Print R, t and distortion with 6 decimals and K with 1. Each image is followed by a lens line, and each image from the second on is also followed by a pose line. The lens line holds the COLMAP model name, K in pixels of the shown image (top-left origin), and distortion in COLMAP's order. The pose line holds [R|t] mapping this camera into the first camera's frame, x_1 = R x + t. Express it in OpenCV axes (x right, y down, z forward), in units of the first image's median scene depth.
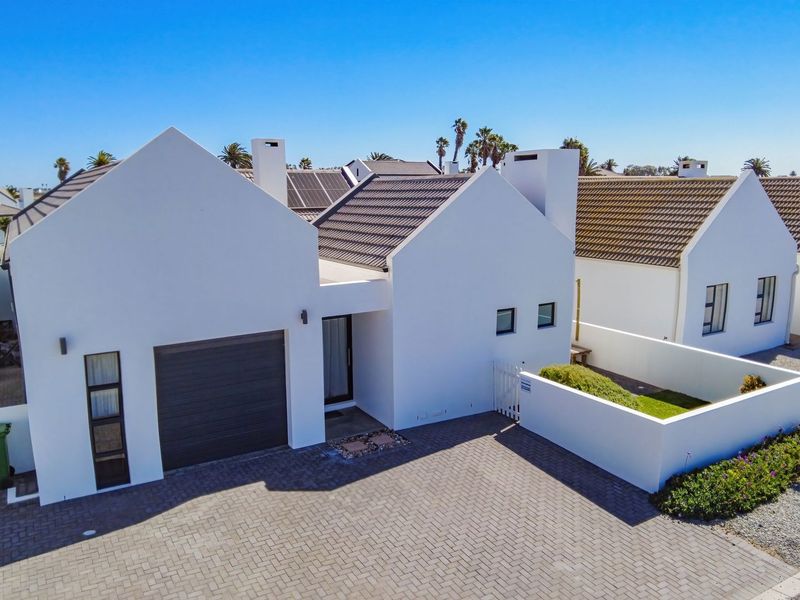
lens RADIAL K [[624.3, 0, 400.4], [0, 624.3, 295.2], [0, 0, 1]] dist [-0.003157, -0.011140]
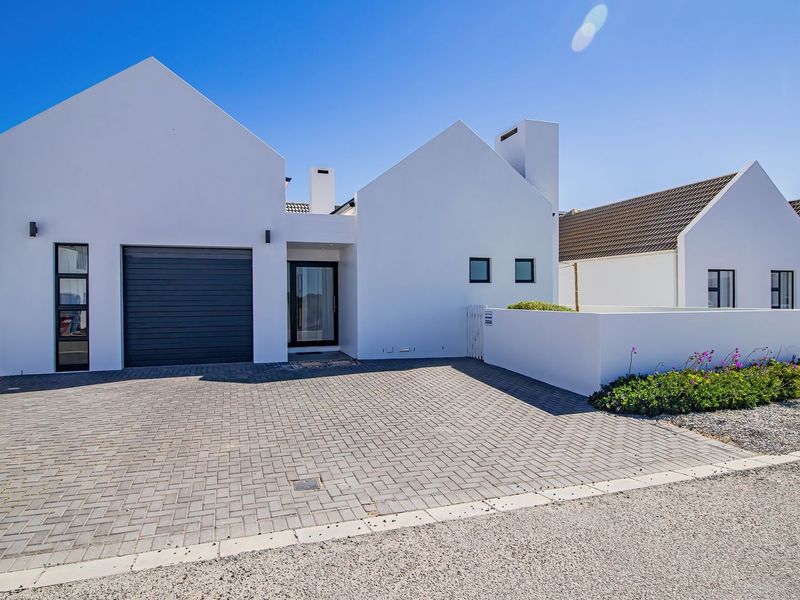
lens RADIAL K [[495.1, 0, 404.1], [0, 495.1, 294.7], [0, 0, 1]] dist [-0.005547, -0.007278]
pose [[0.983826, 0.007248, -0.178981, 0.232351], [-0.035374, 0.987366, -0.154460, 0.258842], [0.175601, 0.158293, 0.971652, 0.223103]]
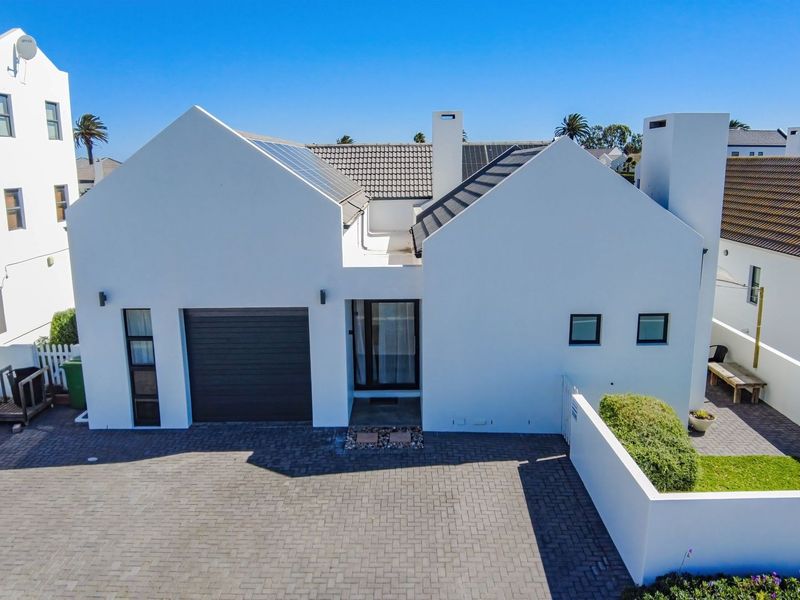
lens RADIAL K [[624.3, 0, 404.8], [0, 624.3, 299.9], [0, 0, 1]] dist [-0.003157, -0.011140]
pose [[0.867938, 0.112080, -0.483861, 0.427846], [-0.087504, 0.993474, 0.073162, -0.042681], [0.488903, -0.021161, 0.872082, 0.212782]]
